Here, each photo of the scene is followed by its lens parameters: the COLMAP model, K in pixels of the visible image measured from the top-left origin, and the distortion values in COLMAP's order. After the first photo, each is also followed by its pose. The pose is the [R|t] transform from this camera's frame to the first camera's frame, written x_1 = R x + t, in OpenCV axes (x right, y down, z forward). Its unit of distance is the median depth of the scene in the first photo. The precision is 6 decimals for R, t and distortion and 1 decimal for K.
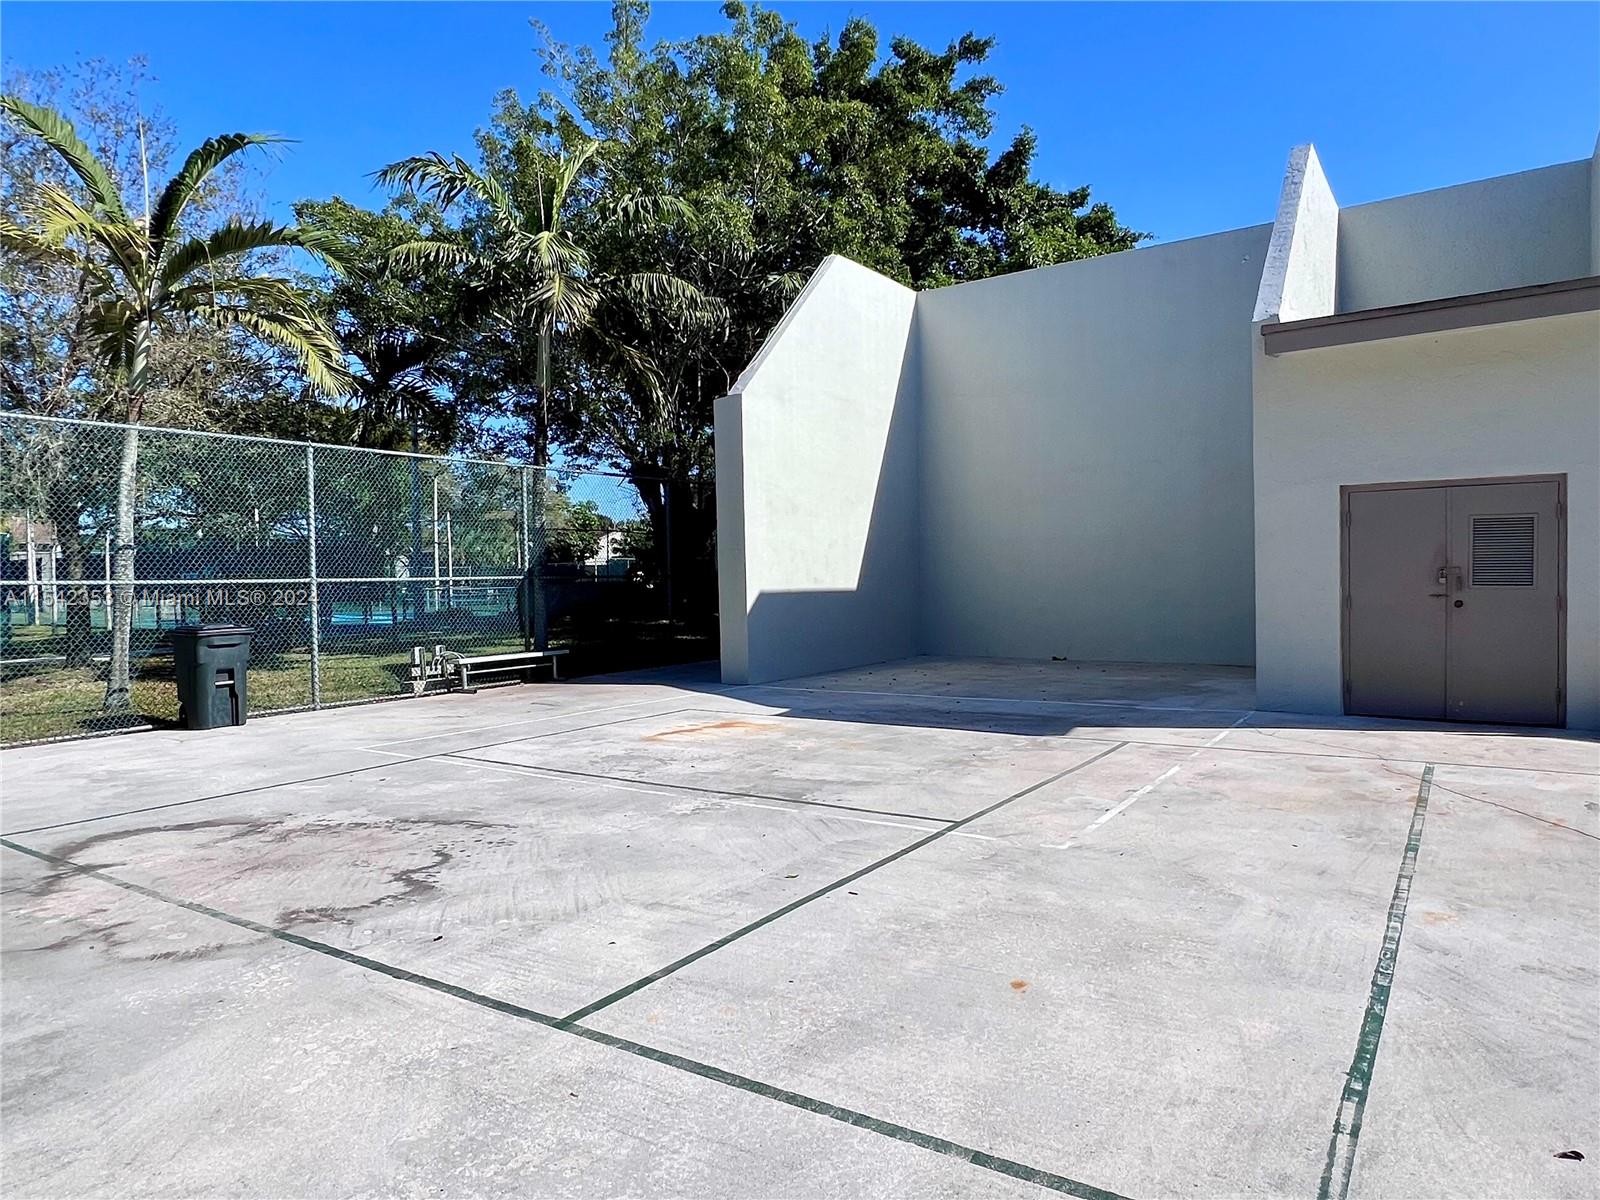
lens RADIAL K [[1005.0, 0, 792.3], [0, 1005.0, 599.7], [0, 0, 1]] dist [-0.002316, -0.000307]
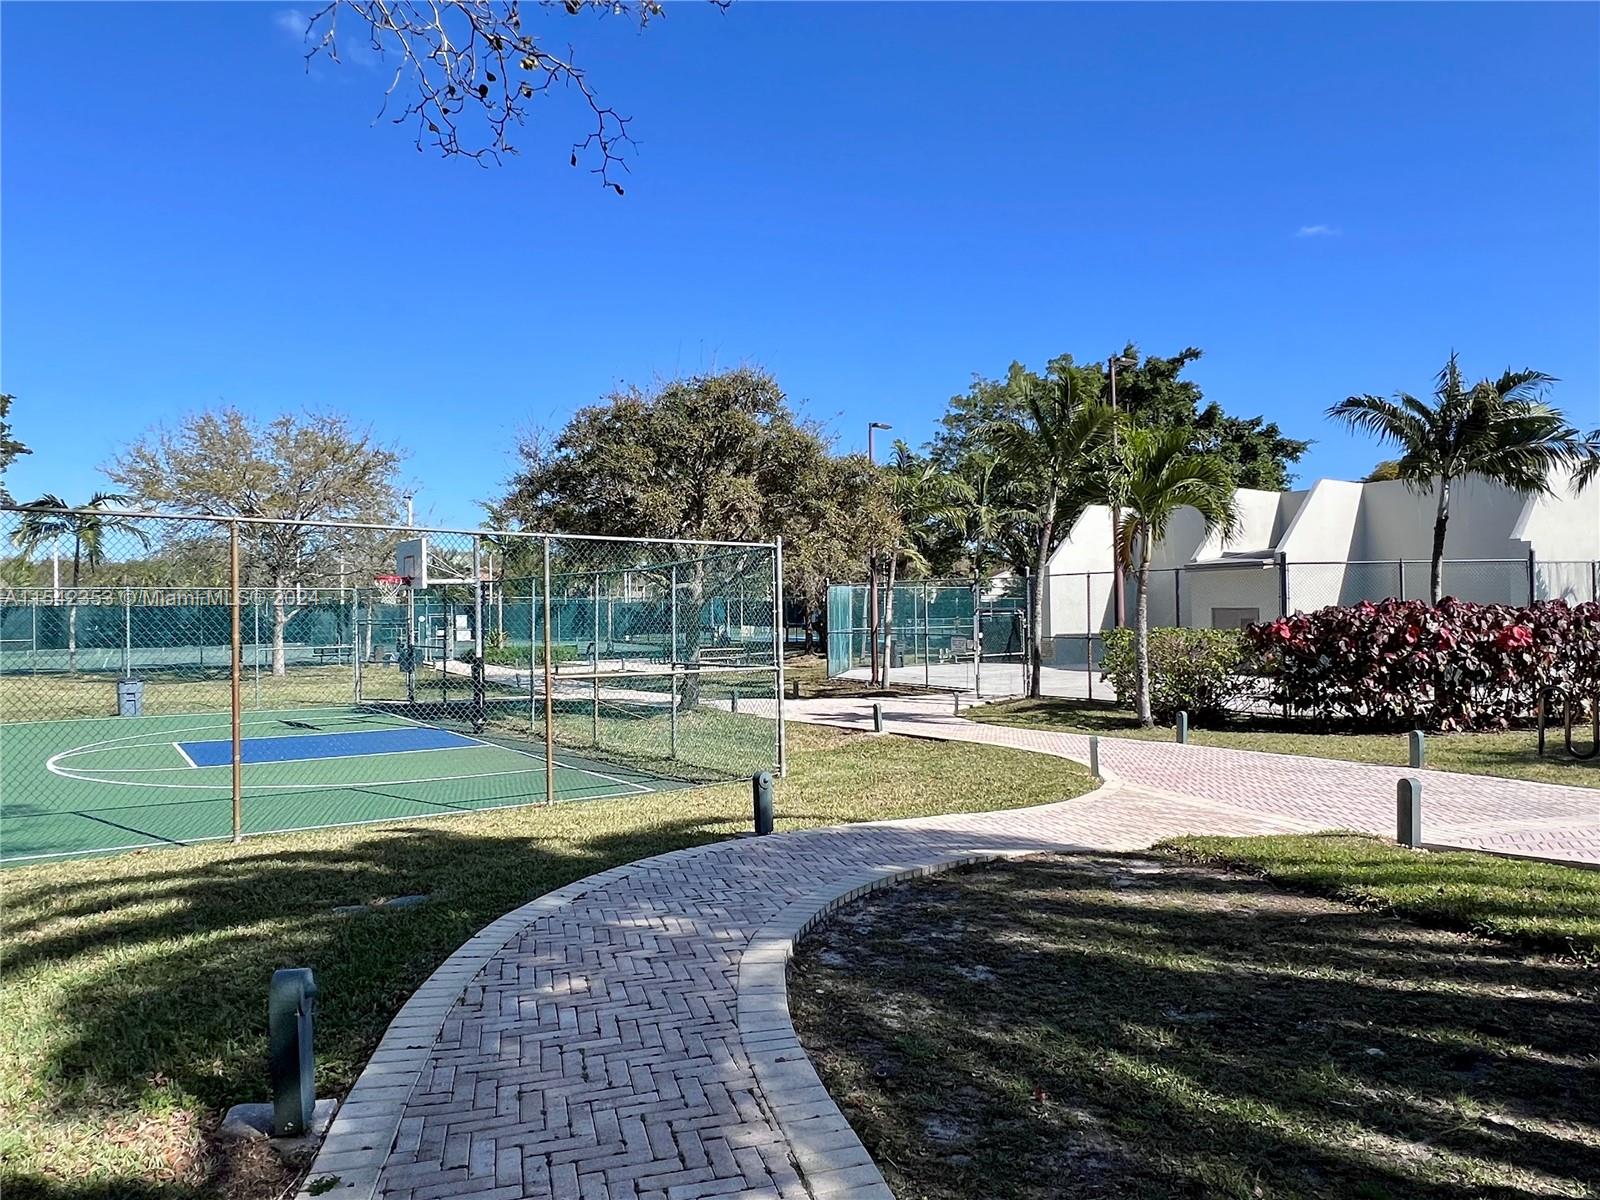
lens RADIAL K [[1005.7, 0, 796.7], [0, 1005.7, 597.8], [0, 0, 1]] dist [-0.003901, 0.000585]
pose [[0.929105, 0.008408, -0.369720, 0.207532], [-0.019641, 0.999452, -0.026629, -0.010973], [0.369294, 0.032003, 0.928761, -1.171134]]
